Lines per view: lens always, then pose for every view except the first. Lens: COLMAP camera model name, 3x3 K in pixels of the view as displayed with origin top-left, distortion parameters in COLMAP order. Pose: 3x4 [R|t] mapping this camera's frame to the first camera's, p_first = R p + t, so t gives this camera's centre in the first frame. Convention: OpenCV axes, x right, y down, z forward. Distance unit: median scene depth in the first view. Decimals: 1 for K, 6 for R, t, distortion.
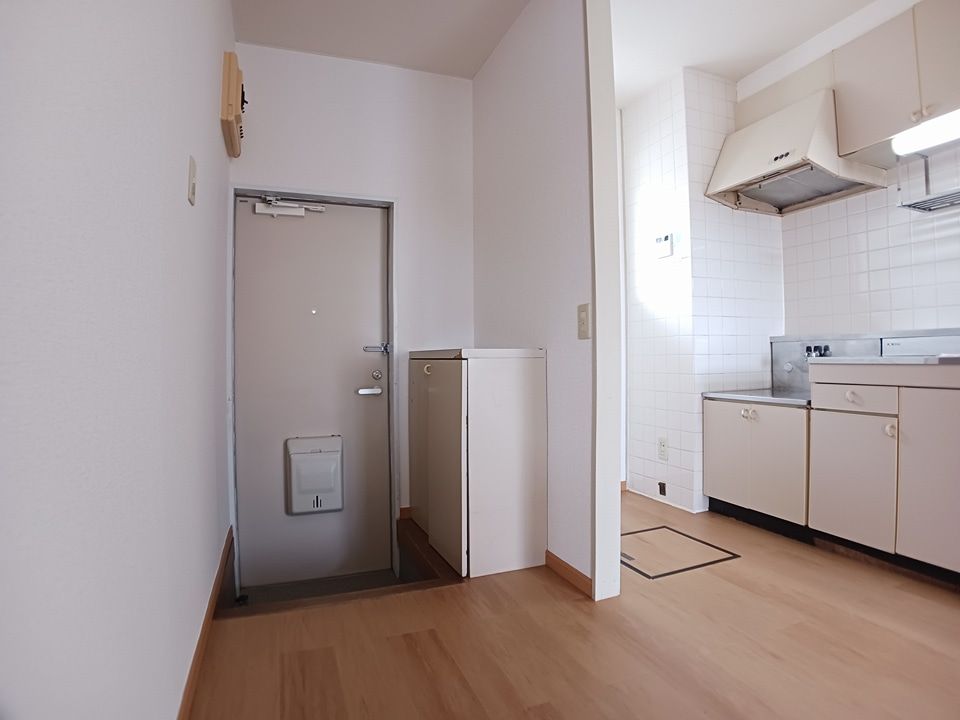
lens RADIAL K [[526.6, 0, 486.0], [0, 526.6, 356.7], [0, 0, 1]] dist [-0.127470, 0.039959]
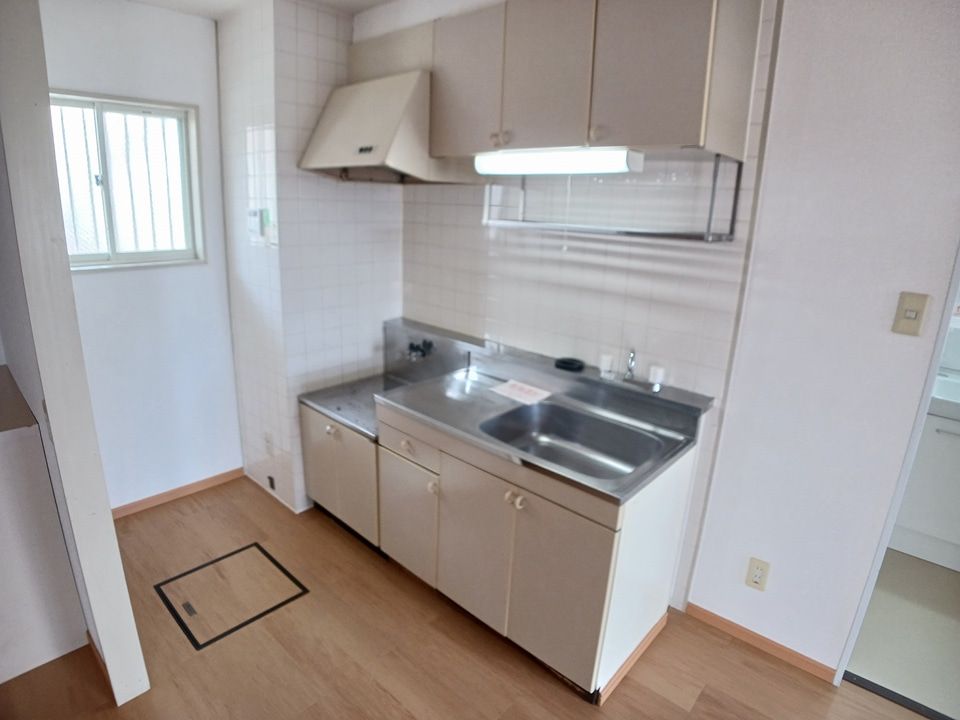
lens RADIAL K [[526.6, 0, 486.0], [0, 526.6, 356.7], [0, 0, 1]] dist [-0.127470, 0.039959]
pose [[0.888355, -0.080448, 0.452054, 0.321181], [-0.052780, 0.960113, 0.274584, -0.283965], [-0.456113, -0.267788, 0.848676, 0.080228]]
